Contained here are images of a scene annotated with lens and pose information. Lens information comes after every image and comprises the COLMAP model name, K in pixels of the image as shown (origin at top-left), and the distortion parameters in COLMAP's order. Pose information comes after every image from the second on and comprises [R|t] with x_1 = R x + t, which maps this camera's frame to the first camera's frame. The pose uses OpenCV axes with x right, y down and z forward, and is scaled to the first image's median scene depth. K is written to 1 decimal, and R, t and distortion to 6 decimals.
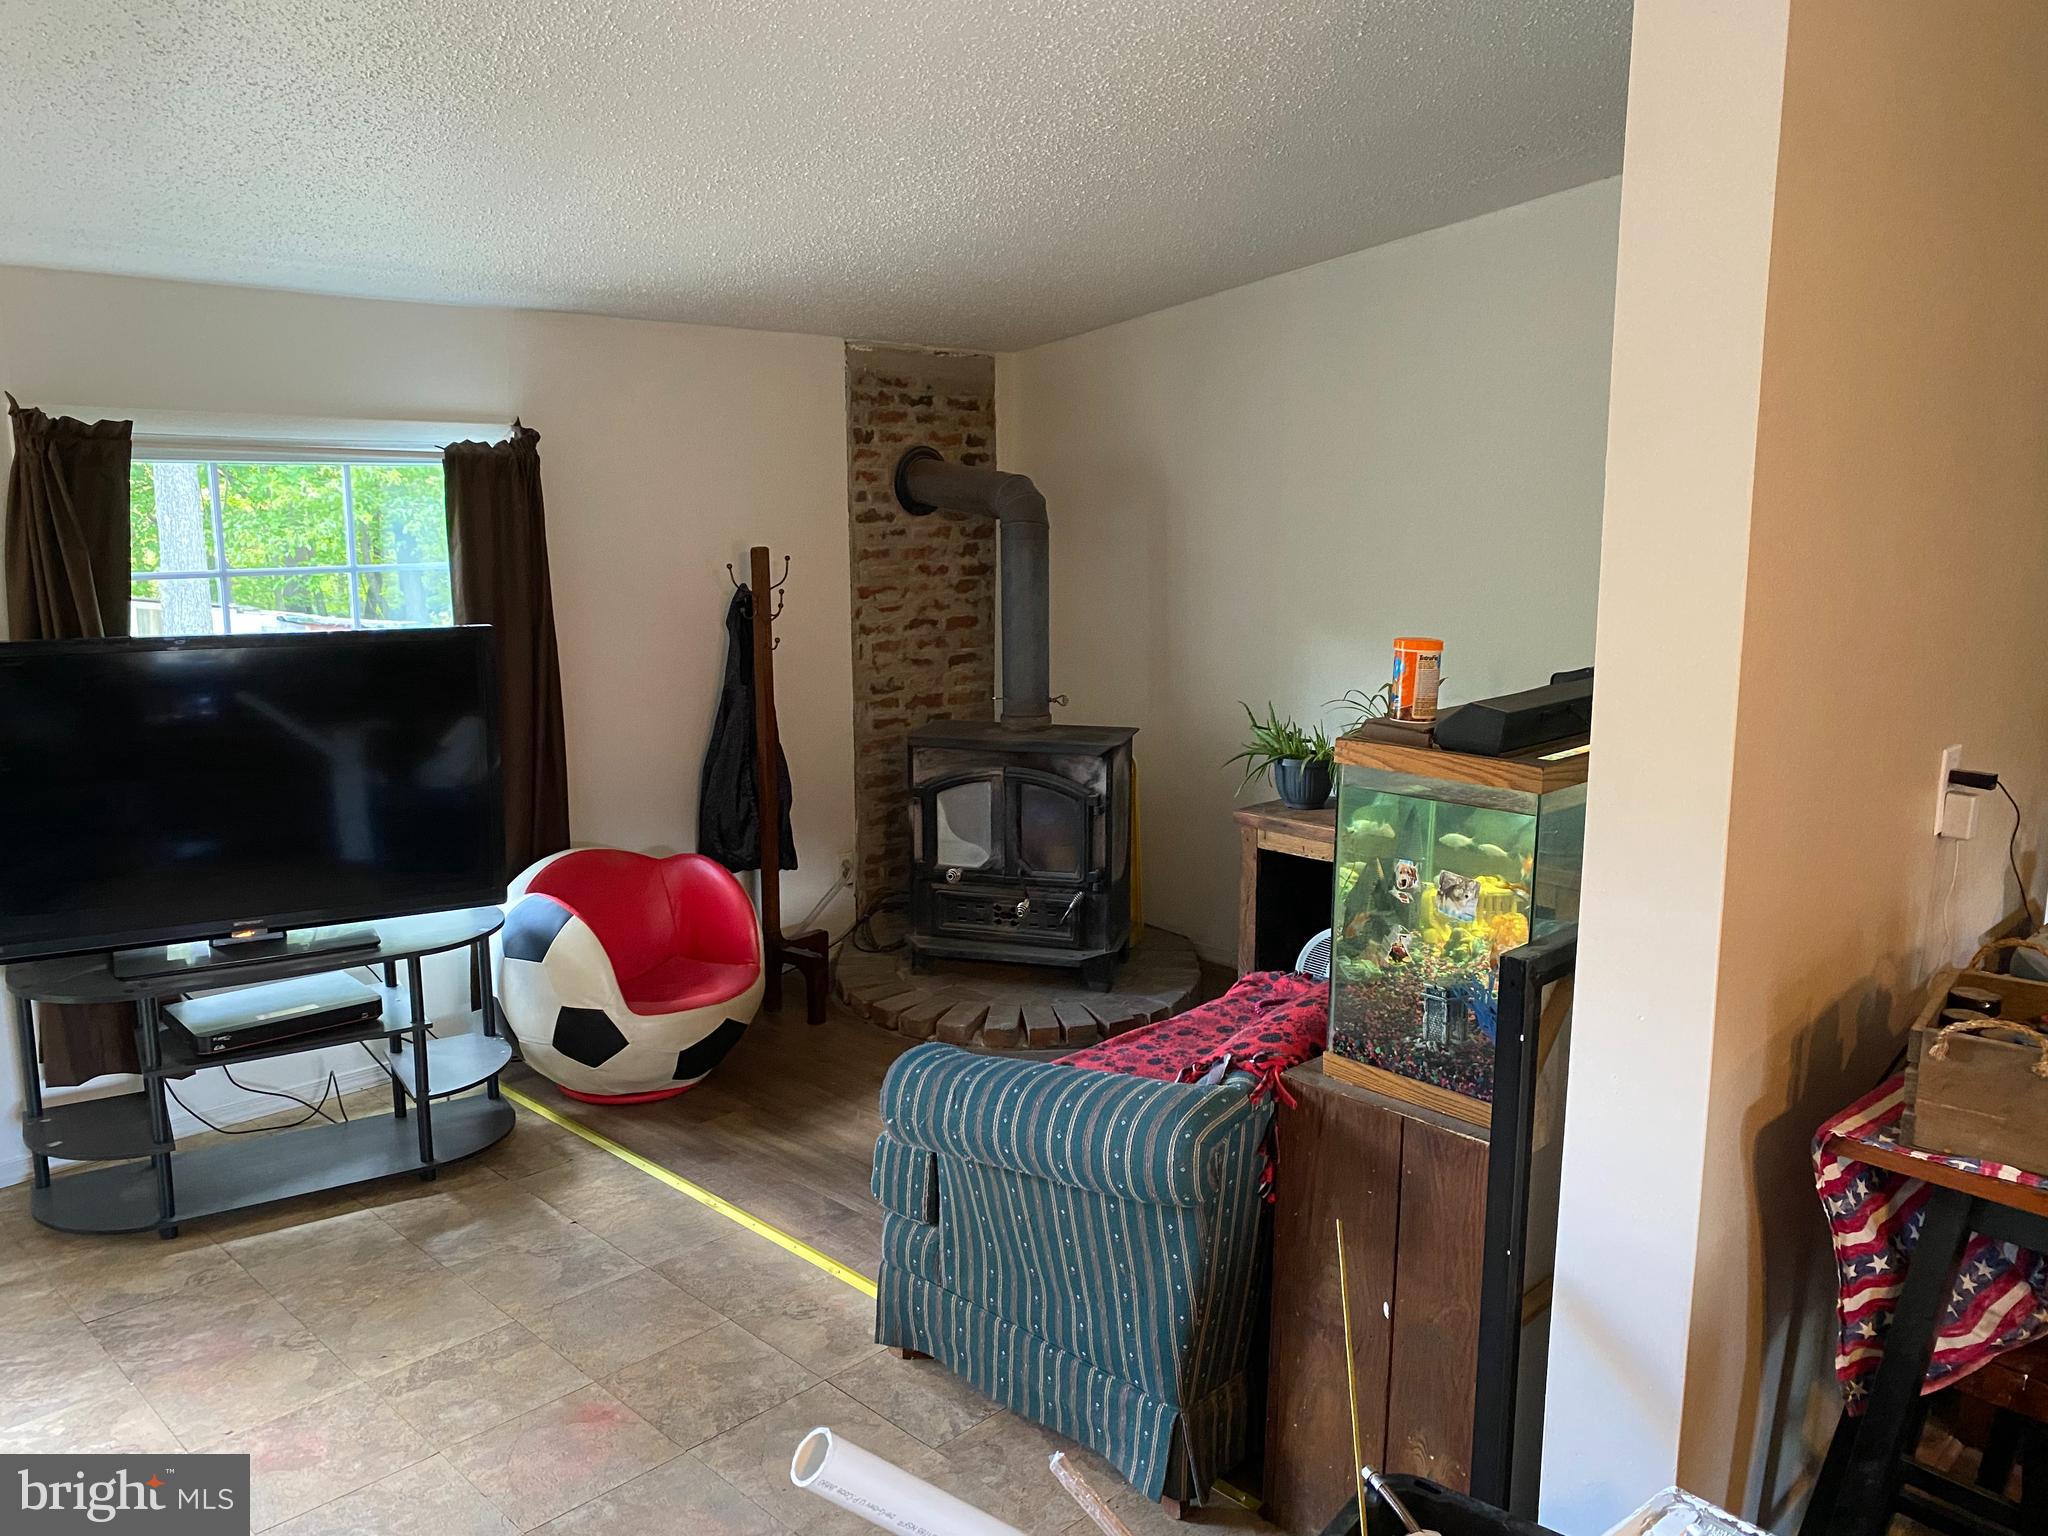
lens RADIAL K [[1562.7, 0, 1024.0], [0, 1562.7, 768.0], [0, 0, 1]] dist [0.014535, -0.017145]
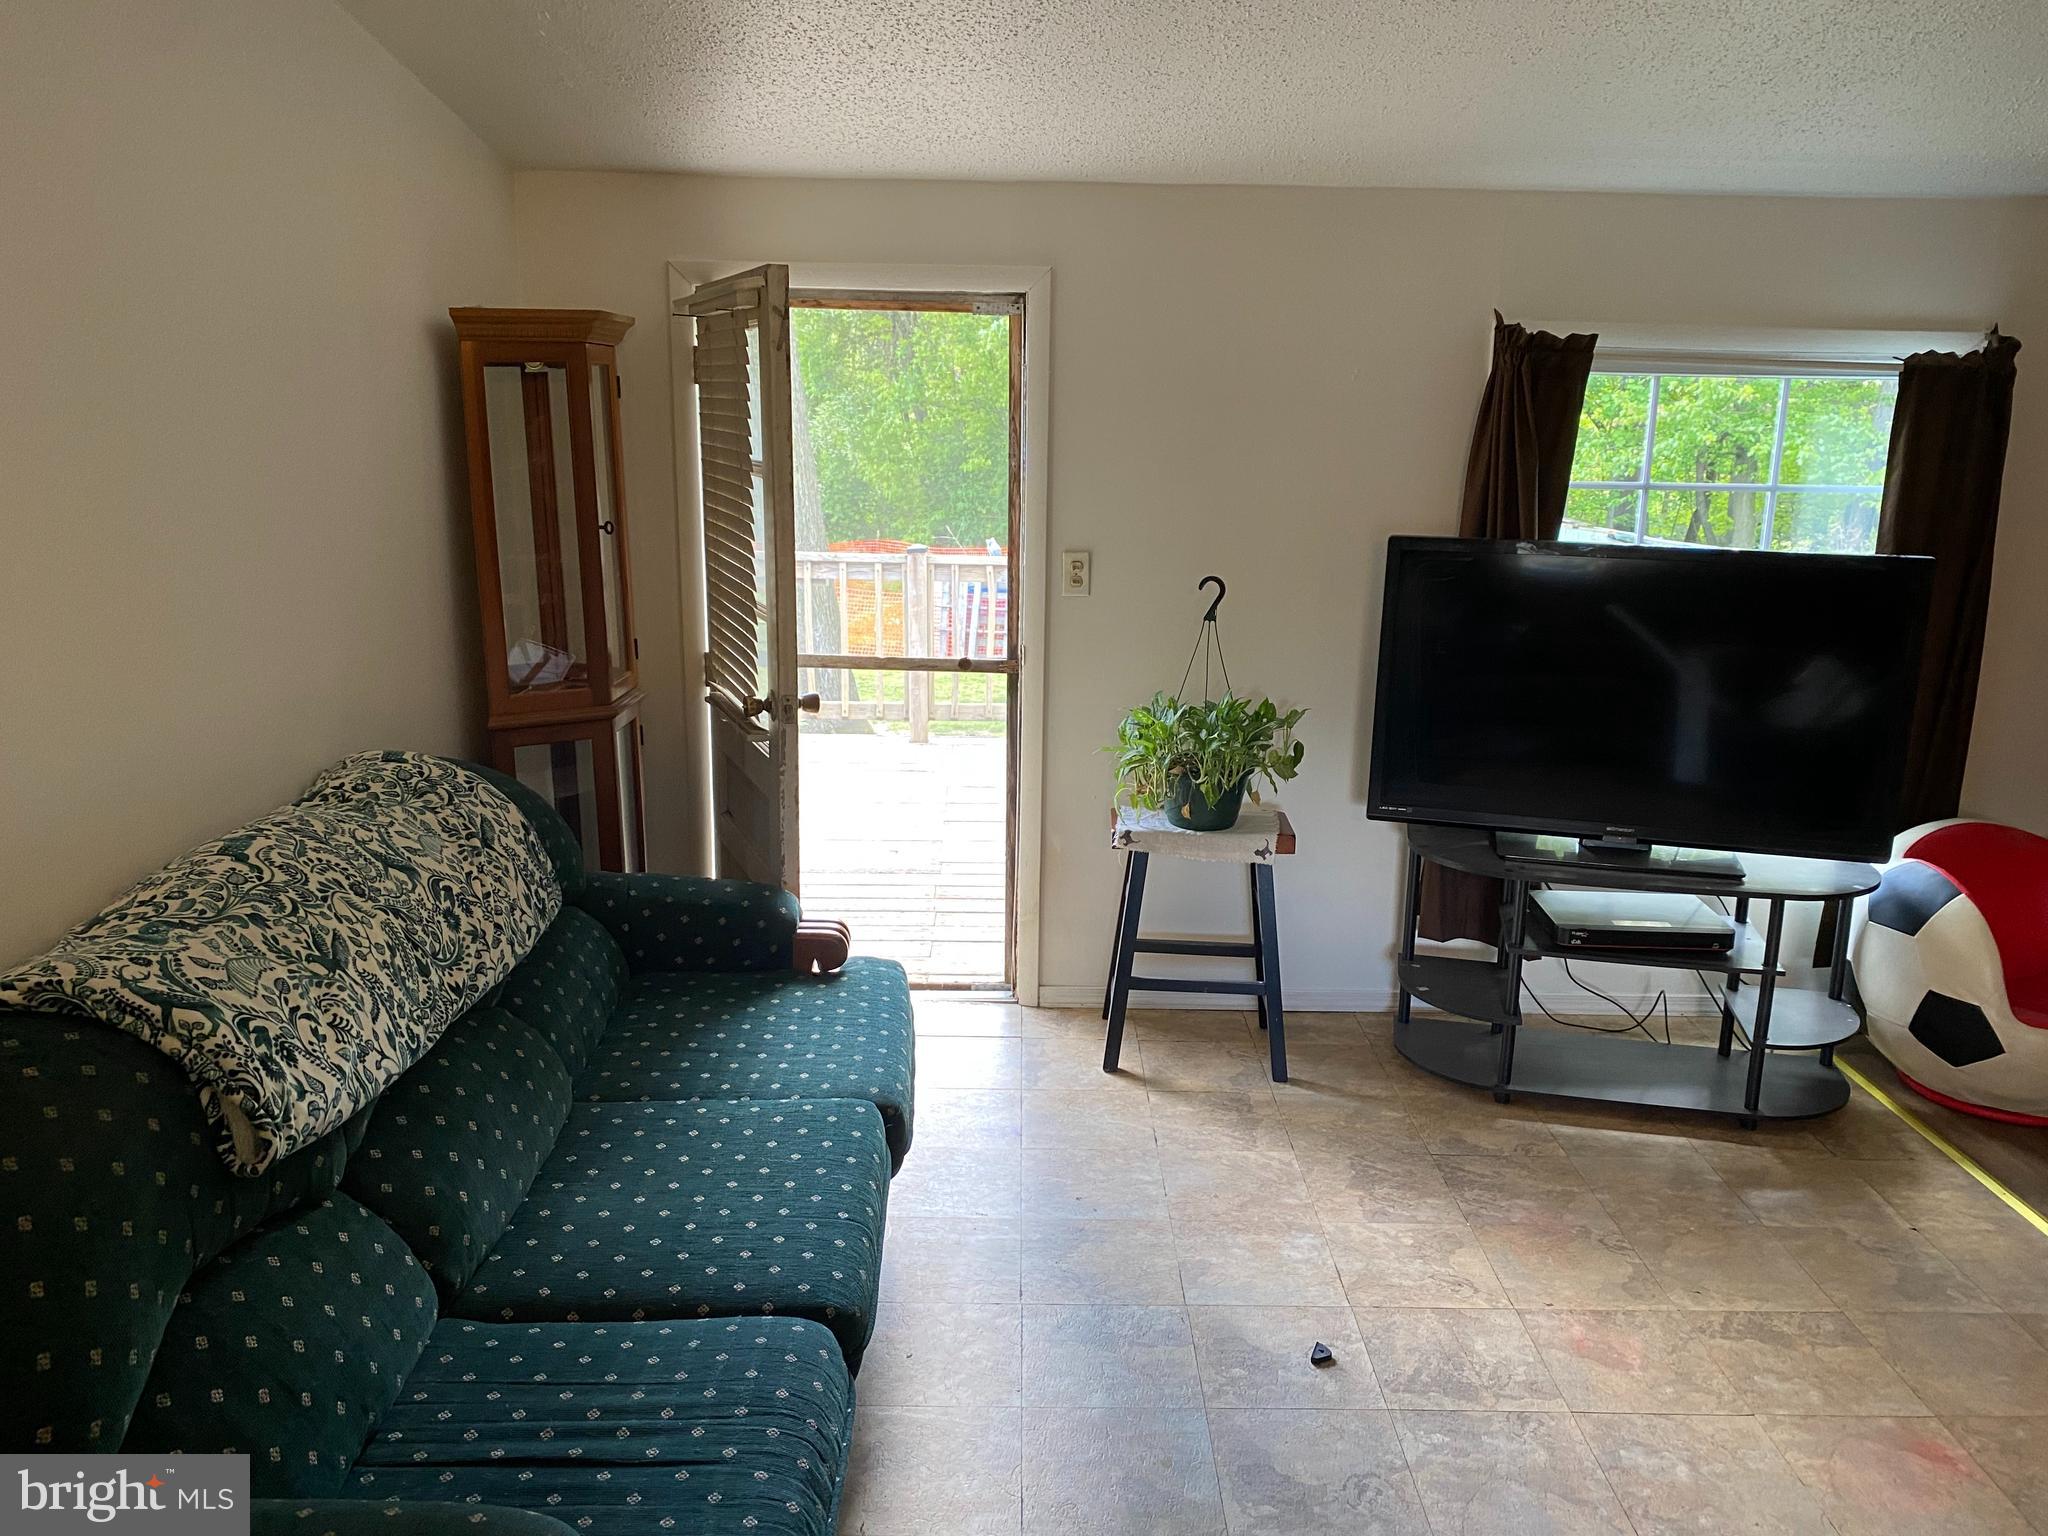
lens RADIAL K [[1562.7, 0, 1024.0], [0, 1562.7, 768.0], [0, 0, 1]] dist [0.014535, -0.017145]
pose [[0.705339, 0.172315, -0.687608, -0.070619], [-0.139419, 0.984781, 0.103773, 0.007078], [0.695025, 0.022671, 0.718629, -0.005896]]
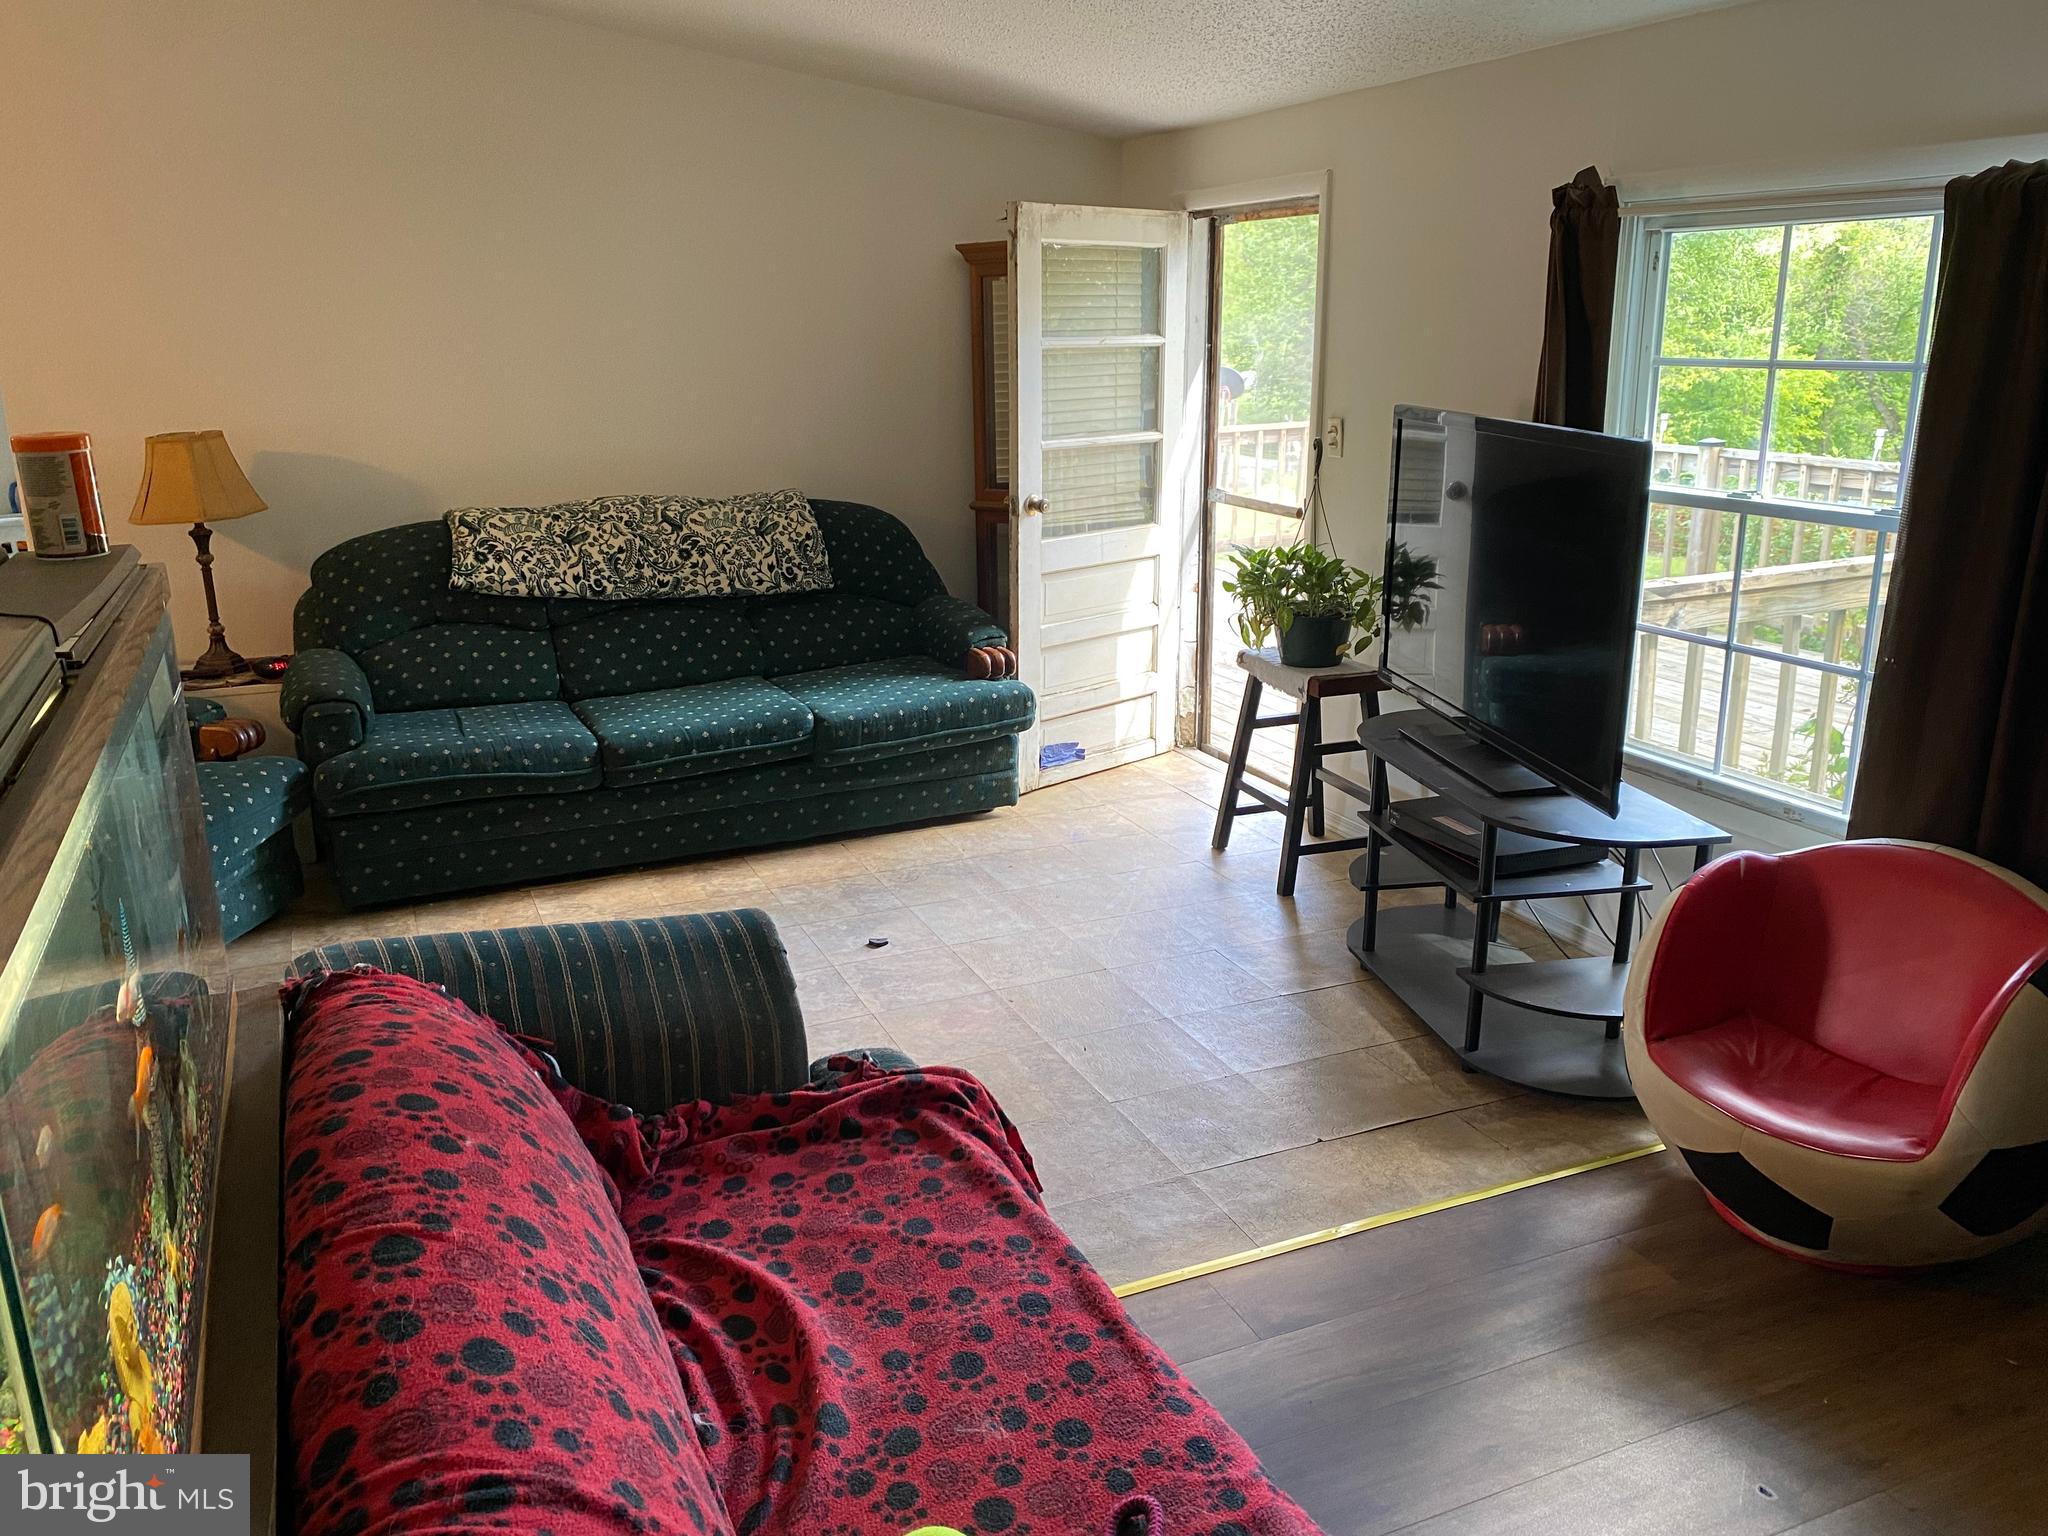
lens RADIAL K [[1561.4, 0, 1024.0], [0, 1561.4, 768.0], [0, 0, 1]] dist [0.057993, -0.011003]
pose [[-0.374601, 0.261540, -0.889534, 0.466408], [-0.154070, 0.928494, 0.337877, -0.160529], [0.914296, 0.263620, -0.307519, 1.017673]]
